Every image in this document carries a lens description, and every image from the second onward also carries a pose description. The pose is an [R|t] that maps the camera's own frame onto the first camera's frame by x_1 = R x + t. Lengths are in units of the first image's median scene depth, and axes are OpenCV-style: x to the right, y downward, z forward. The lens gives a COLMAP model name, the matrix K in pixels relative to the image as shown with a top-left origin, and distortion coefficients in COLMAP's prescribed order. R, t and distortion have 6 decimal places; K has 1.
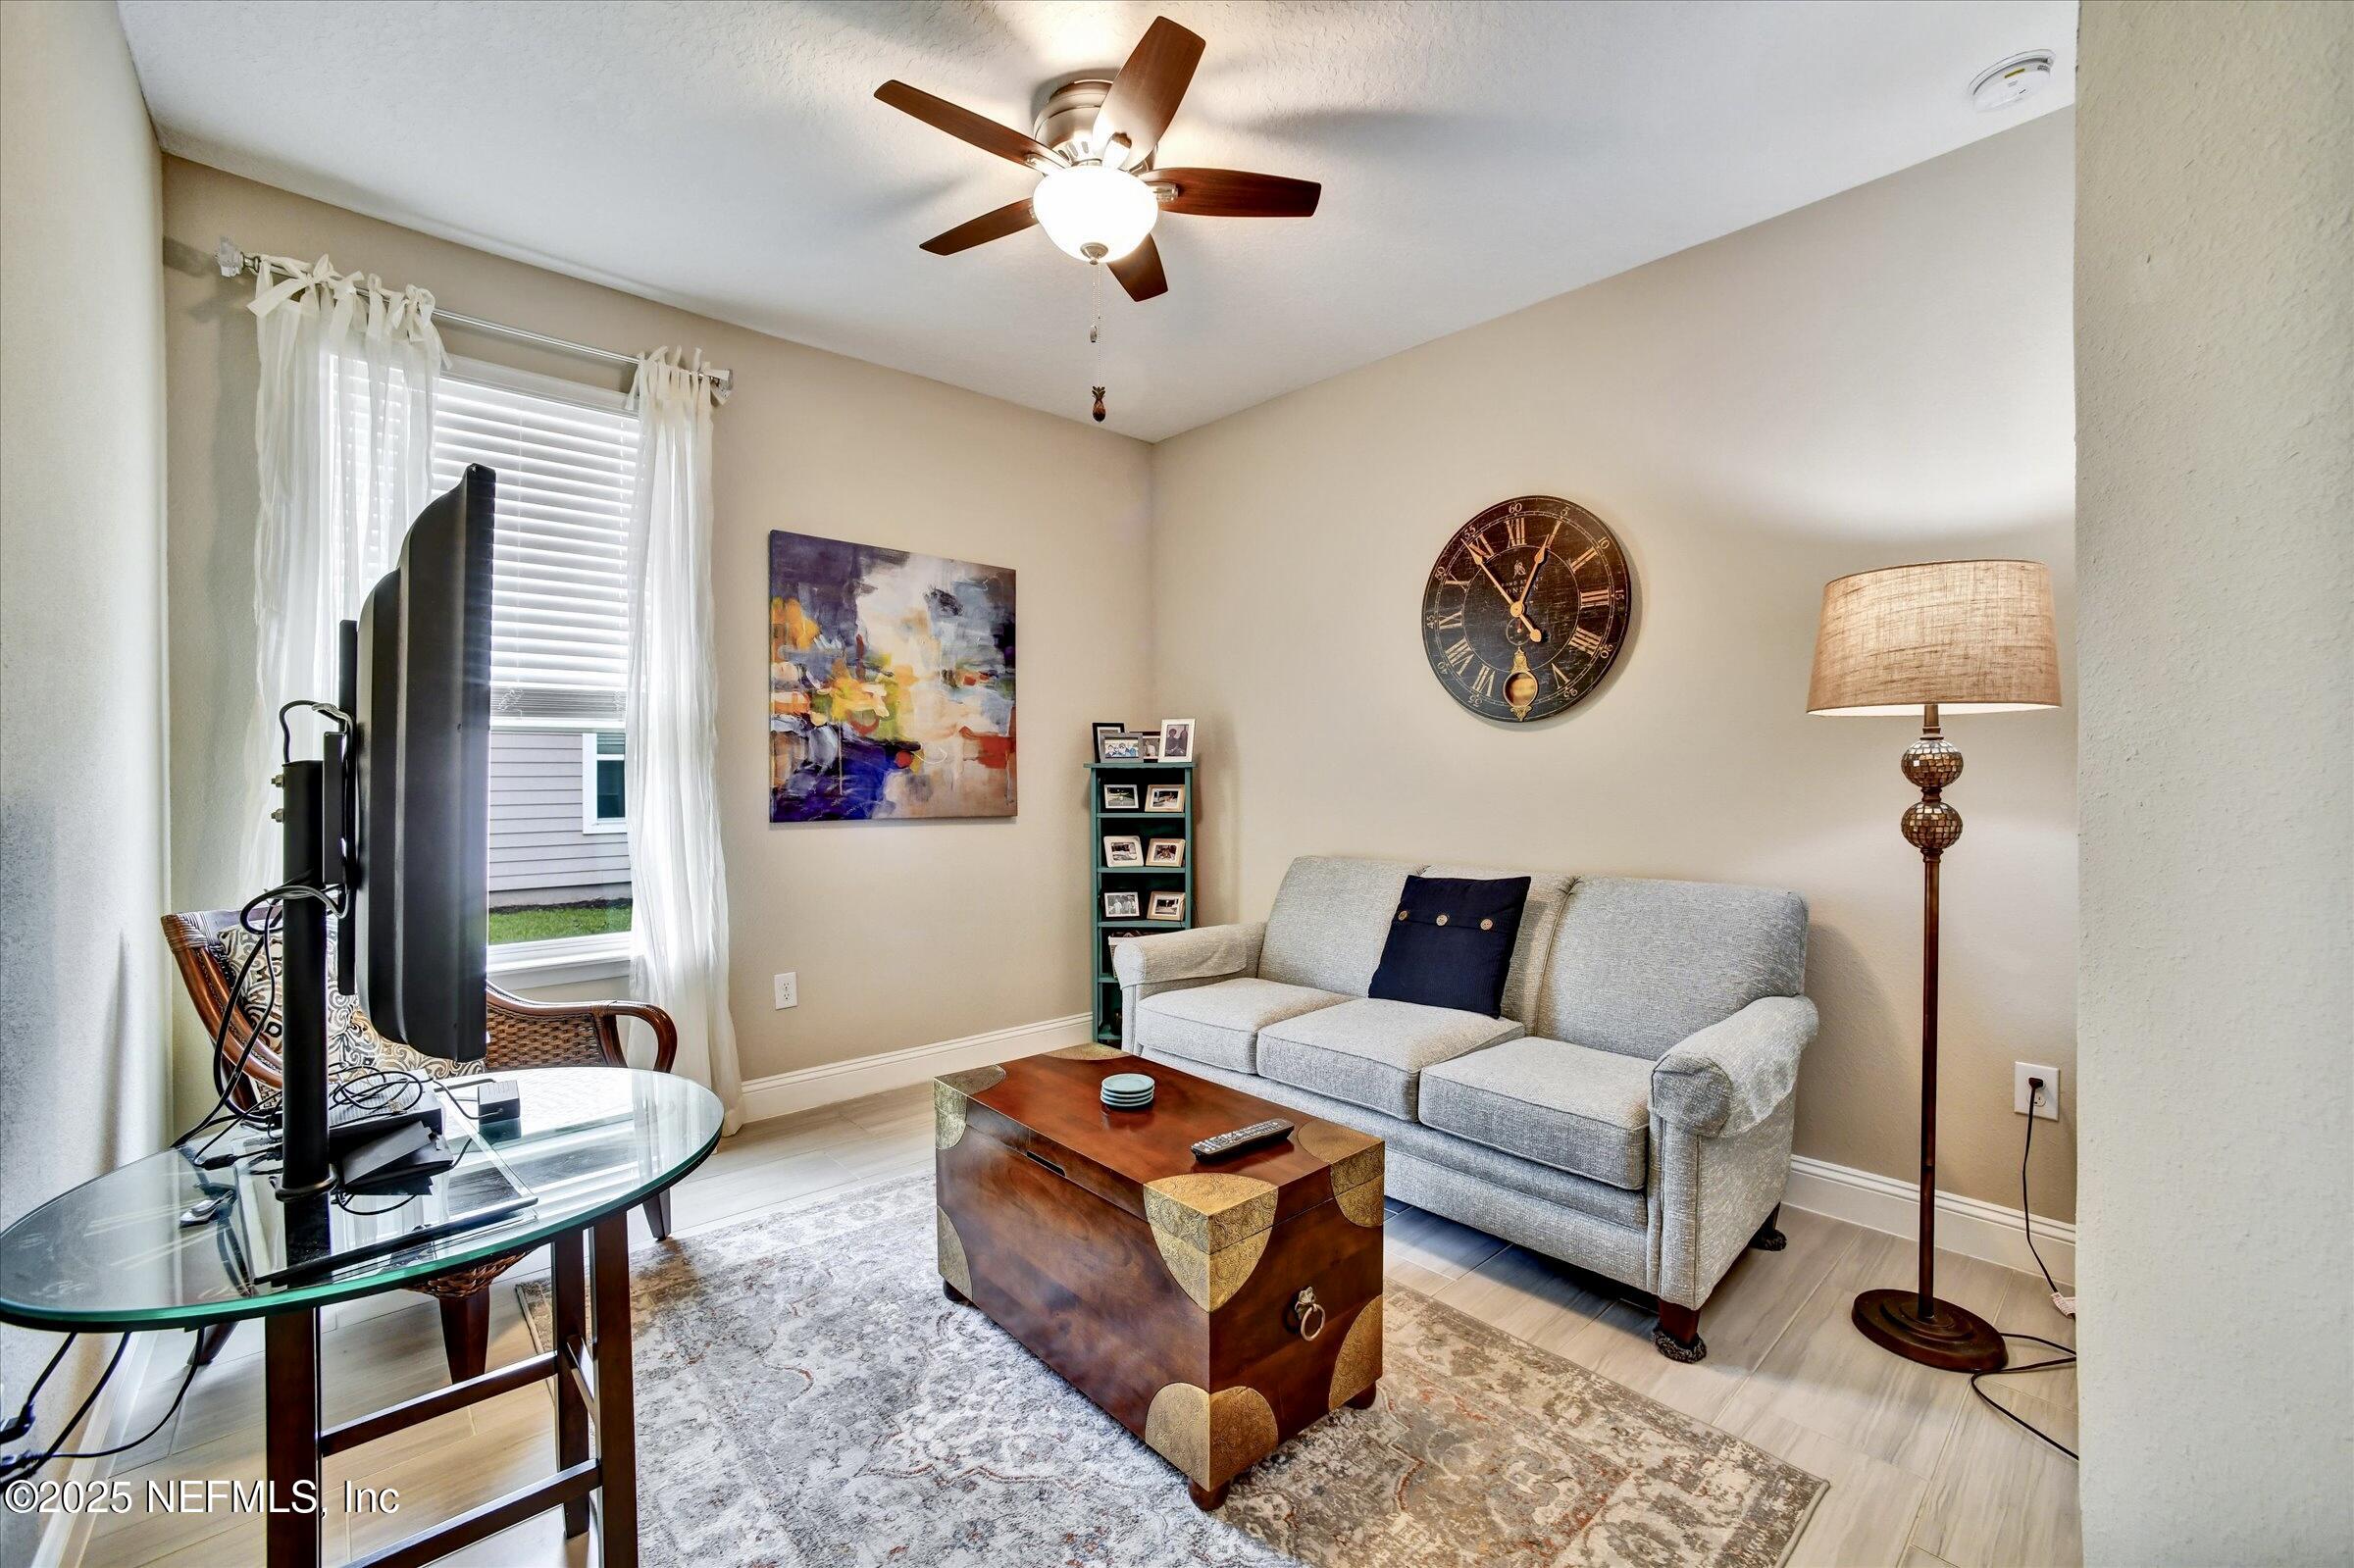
lens RADIAL K [[948.2, 0, 1179.3], [0, 948.2, 780.3], [0, 0, 1]] dist [0.002889, 0.000487]
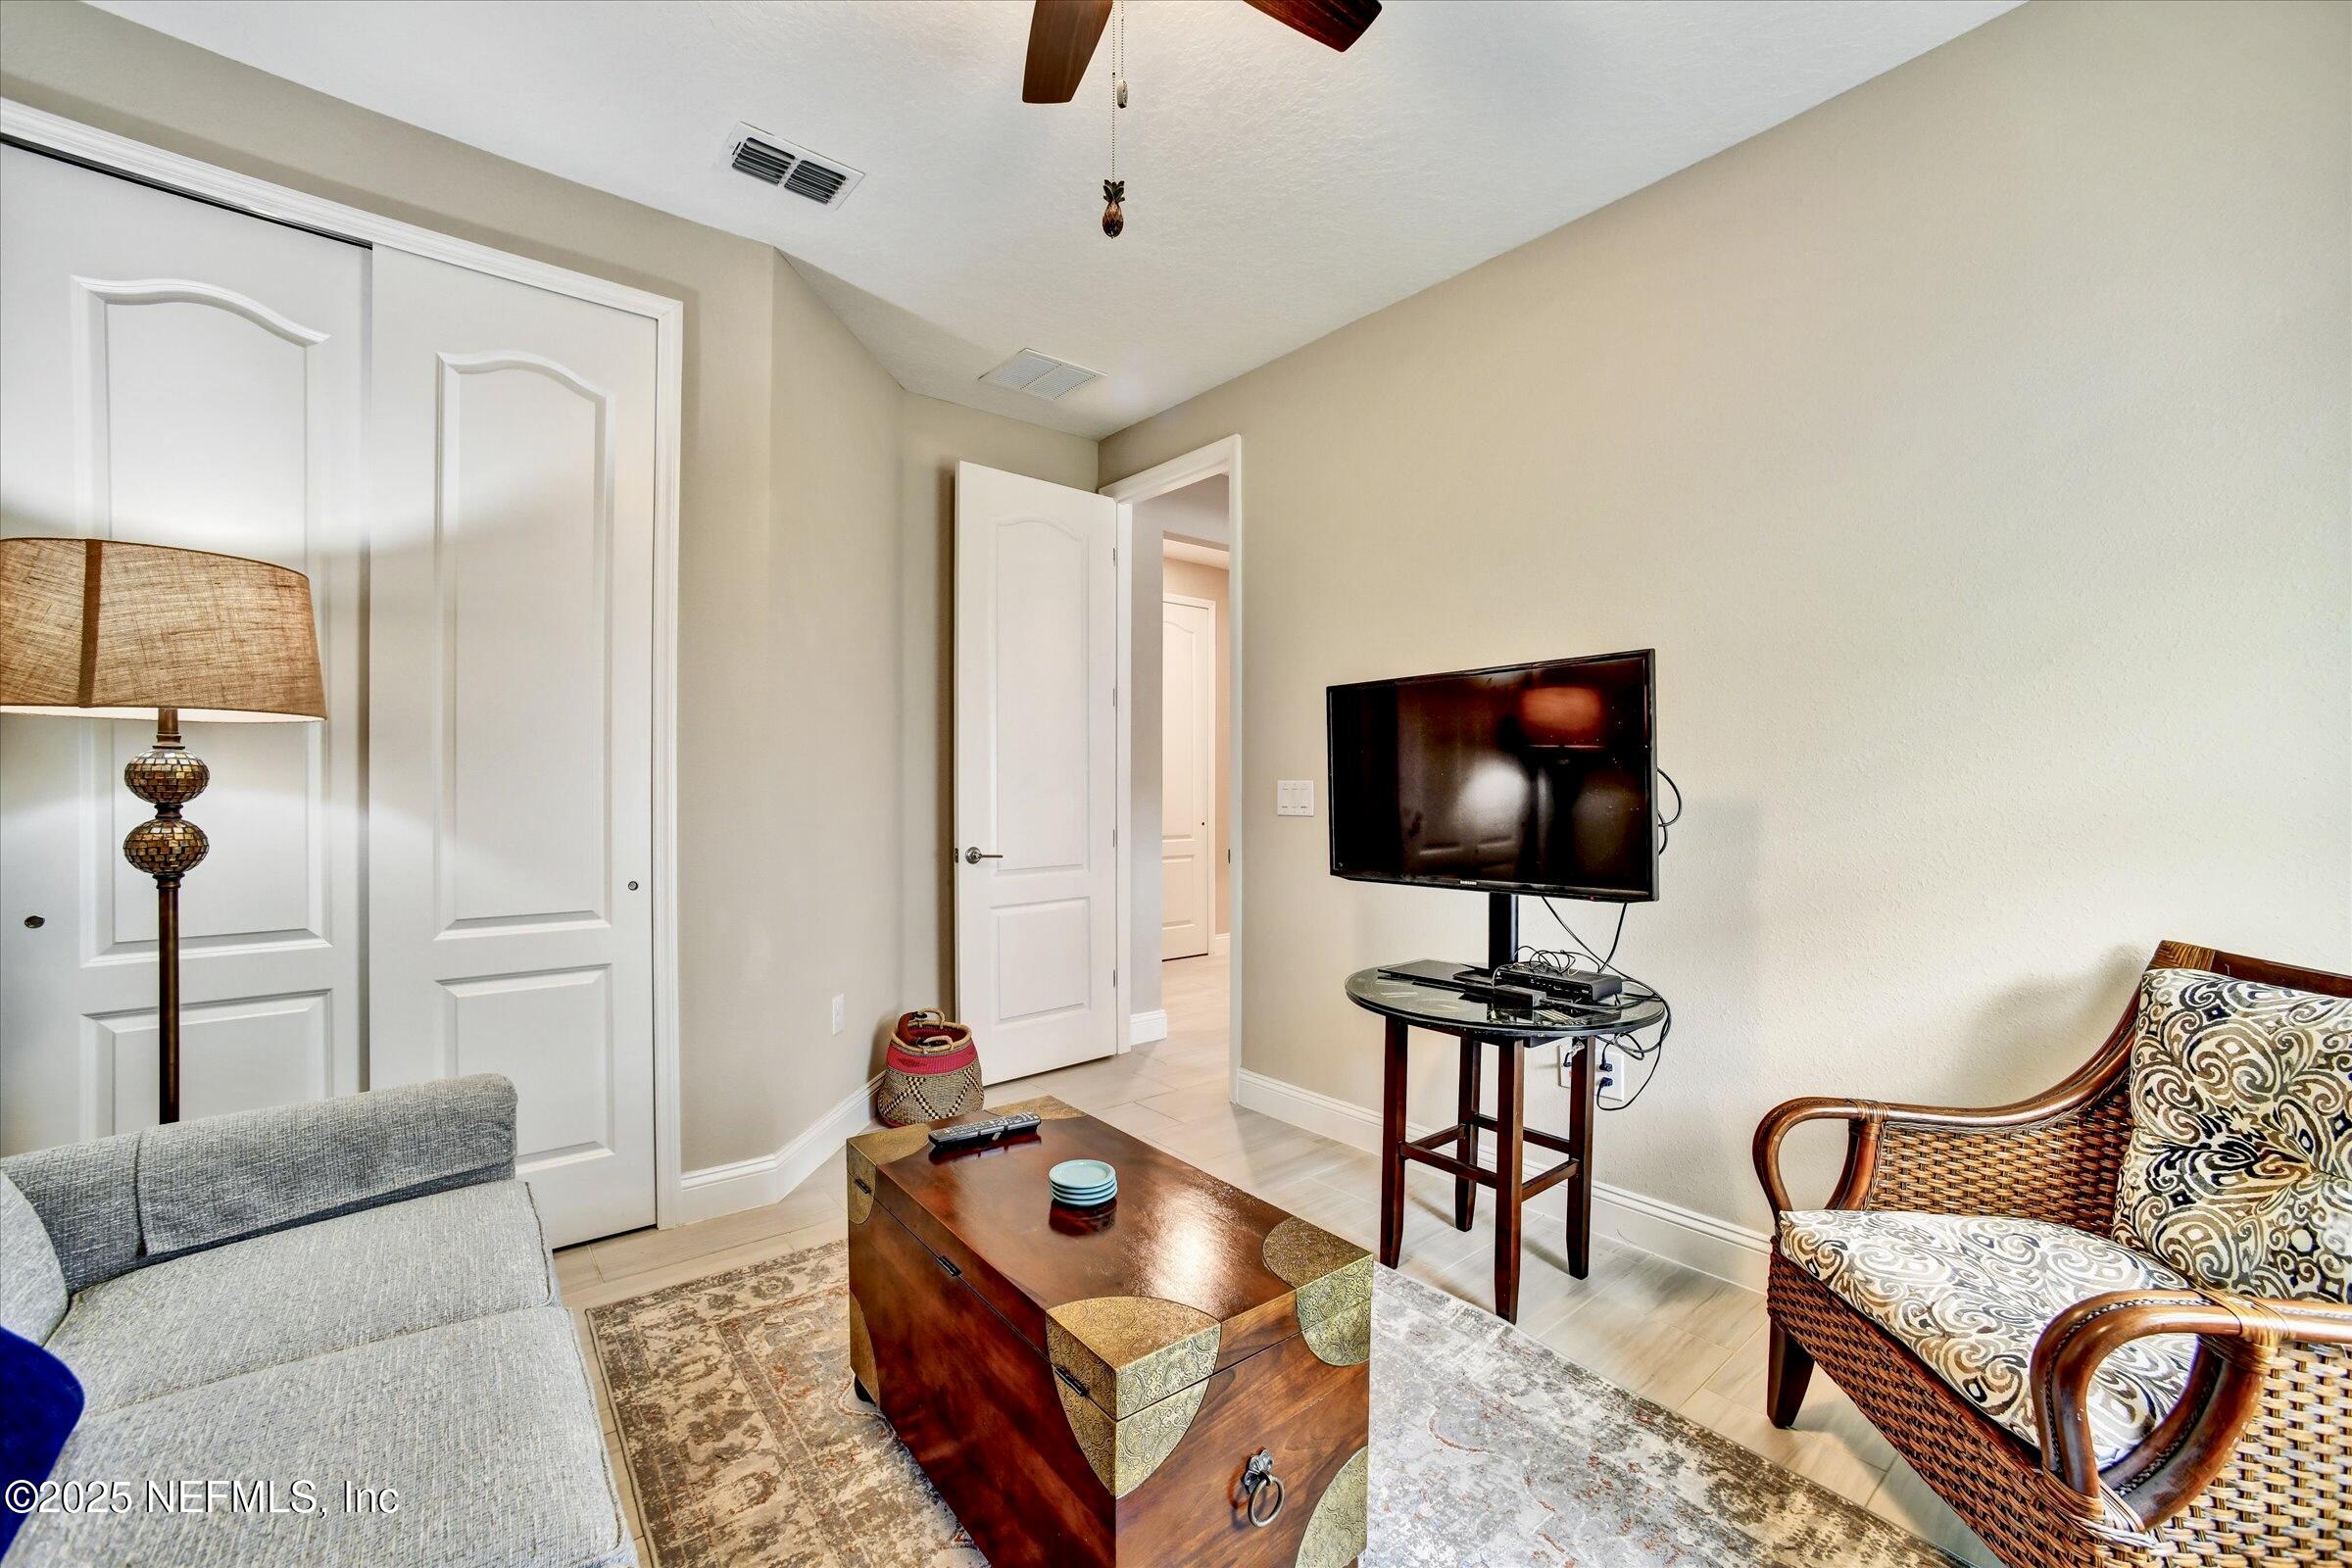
lens RADIAL K [[947.5, 0, 1176.1], [0, 947.5, 789.4], [0, 0, 1]] dist [0.002889, 0.000487]
pose [[-0.998994, -0.001226, 0.044827, -0.173174], [-0.000959, 0.999982, 0.005978, -0.011370], [-0.044834, 0.005929, -0.998977, 1.835539]]
